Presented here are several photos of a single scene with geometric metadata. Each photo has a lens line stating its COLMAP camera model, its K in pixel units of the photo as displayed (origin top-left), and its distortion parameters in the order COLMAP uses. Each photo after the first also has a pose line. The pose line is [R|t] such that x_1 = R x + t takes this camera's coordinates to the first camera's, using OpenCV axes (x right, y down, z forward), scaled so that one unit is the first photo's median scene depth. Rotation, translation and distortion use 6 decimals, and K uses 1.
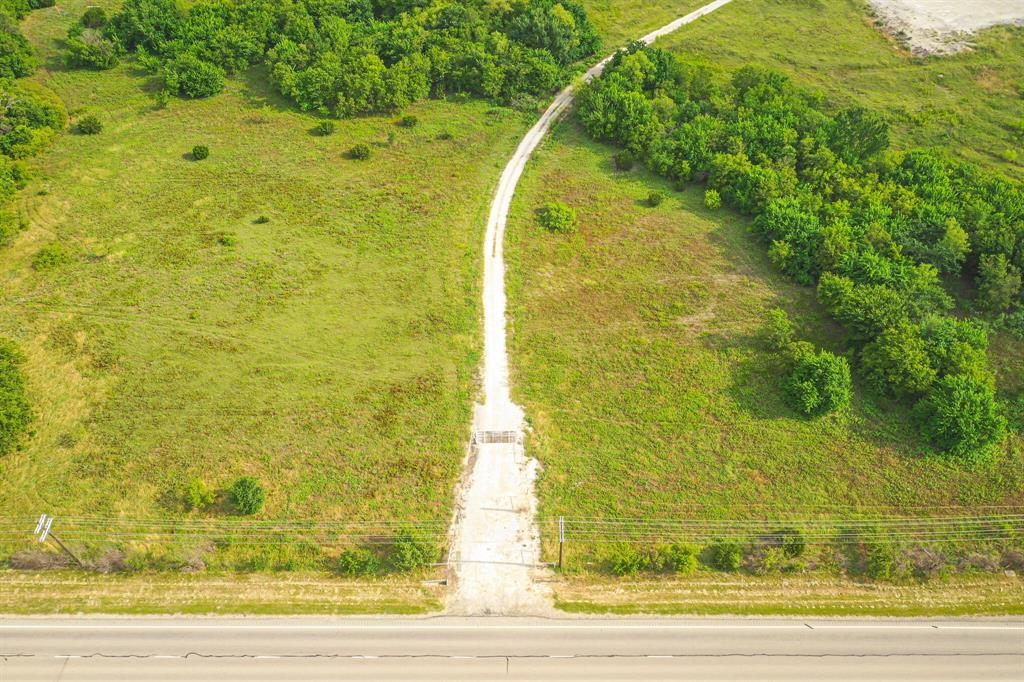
lens RADIAL K [[827.7, 0, 503.7], [0, 827.7, 338.9], [0, 0, 1]] dist [-0.002547, 0.001637]
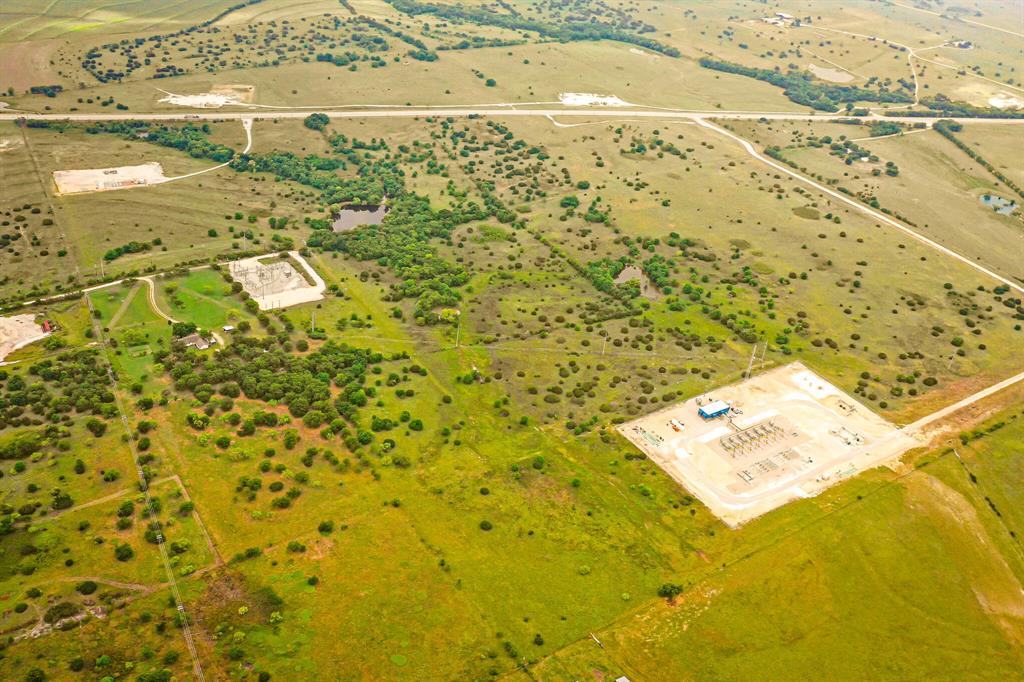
lens RADIAL K [[995.2, 0, 512.0], [0, 995.2, 341.0], [0, 0, 1]] dist [-0.003459, 0.003178]
pose [[-0.964529, 0.059590, -0.257161, 0.096376], [-0.244428, 0.166287, 0.955303, -7.280276], [0.099690, 0.984275, -0.145823, 3.629619]]
